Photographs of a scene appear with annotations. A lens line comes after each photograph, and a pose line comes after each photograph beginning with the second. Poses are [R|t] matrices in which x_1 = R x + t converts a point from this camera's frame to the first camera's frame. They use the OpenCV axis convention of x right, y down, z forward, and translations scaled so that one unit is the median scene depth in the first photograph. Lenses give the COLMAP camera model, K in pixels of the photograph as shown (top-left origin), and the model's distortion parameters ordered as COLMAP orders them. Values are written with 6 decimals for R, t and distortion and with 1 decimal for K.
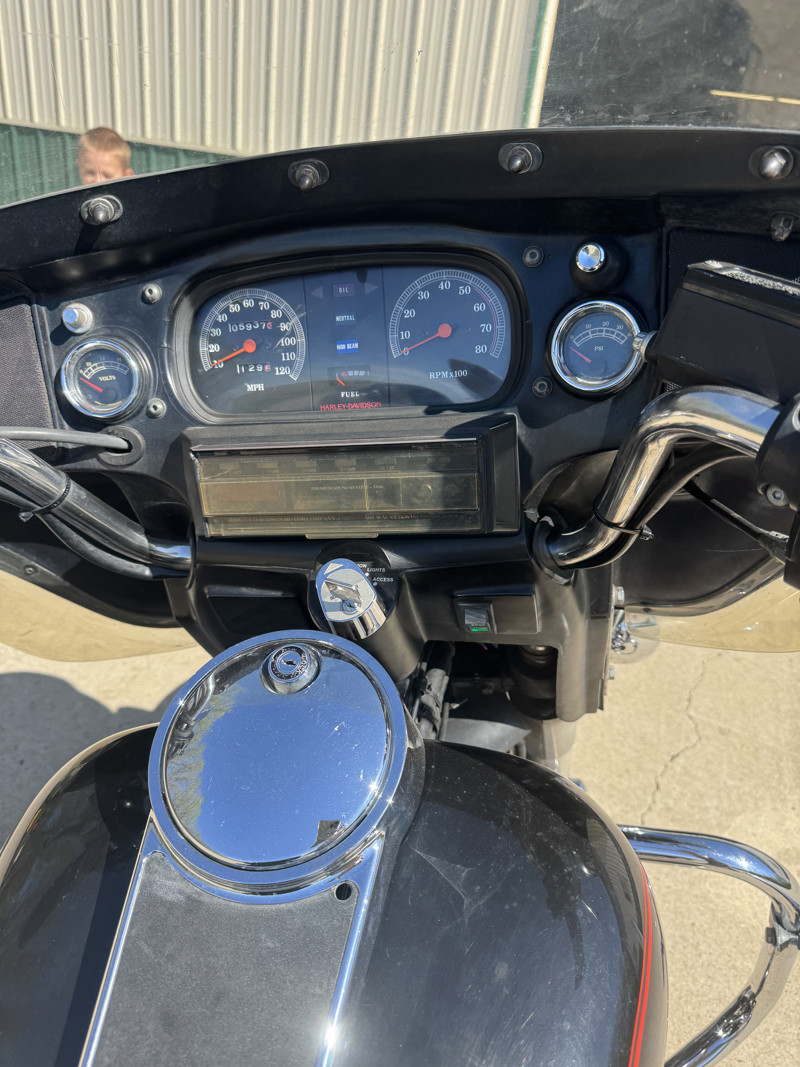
lens RADIAL K [[760.7, 0, 403.5], [0, 760.7, 538.0], [0, 0, 1]] dist [0.012697, -0.018615]
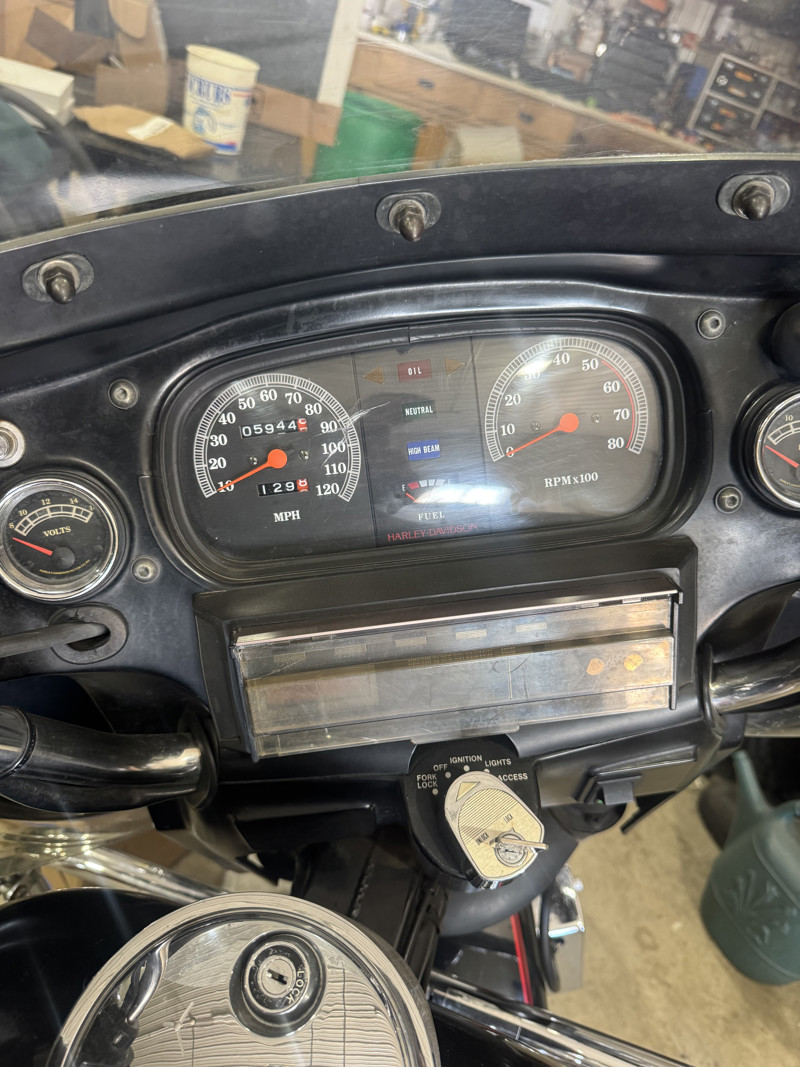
lens RADIAL K [[760.7, 0, 399.0], [0, 760.7, 526.6], [0, 0, 1]] dist [0.012697, -0.018615]
pose [[0.968544, -0.112137, 0.222145, -0.254425], [0.102740, 0.993271, 0.053454, -0.218280], [-0.226644, -0.028949, 0.973547, 0.322105]]
